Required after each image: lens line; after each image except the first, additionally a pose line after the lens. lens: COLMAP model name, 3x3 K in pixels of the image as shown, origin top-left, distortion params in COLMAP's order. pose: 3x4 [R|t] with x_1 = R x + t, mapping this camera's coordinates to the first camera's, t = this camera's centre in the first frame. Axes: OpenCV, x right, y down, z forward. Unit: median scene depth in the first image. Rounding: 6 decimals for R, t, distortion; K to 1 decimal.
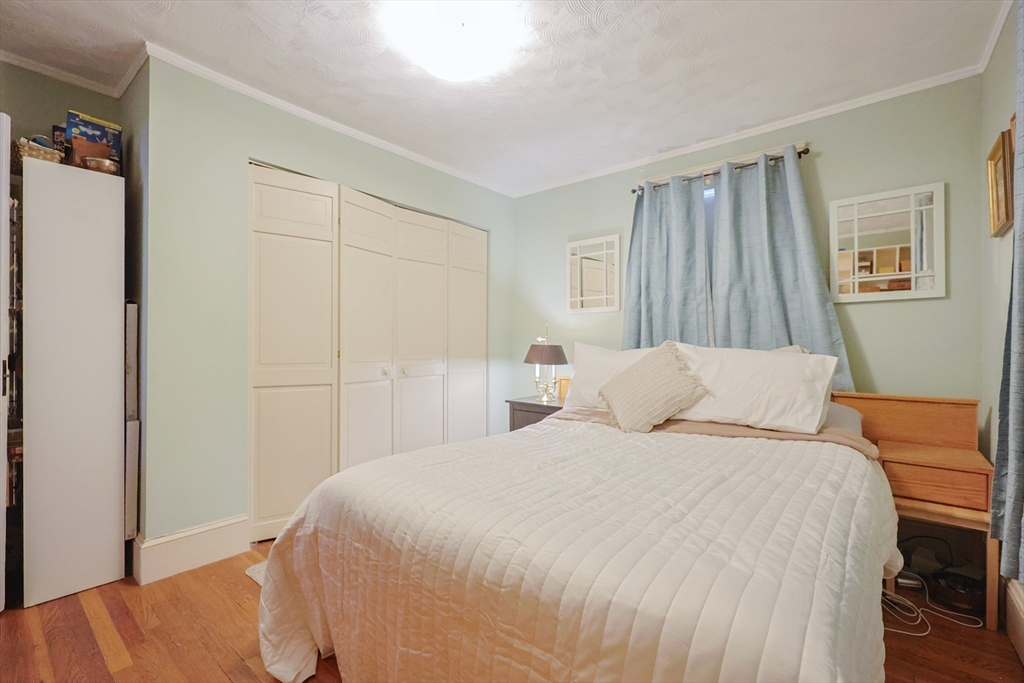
lens RADIAL K [[440.0, 0, 513.4], [0, 440.0, 343.1], [0, 0, 1]] dist [-0.003353, 0.000585]
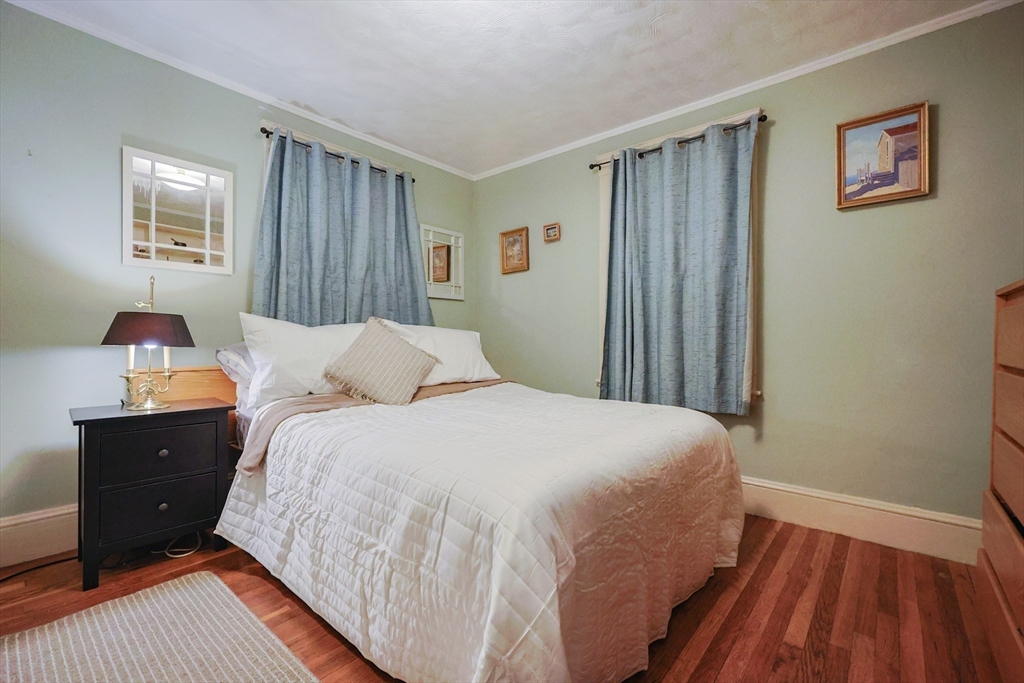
lens RADIAL K [[440.0, 0, 514.6], [0, 440.0, 340.7], [0, 0, 1]] dist [-0.003353, 0.000585]
pose [[0.017606, 0.004591, 0.999834, -0.538888], [-0.006634, 0.999968, -0.004474, 0.042798], [-0.999823, -0.006554, 0.017636, 0.539551]]
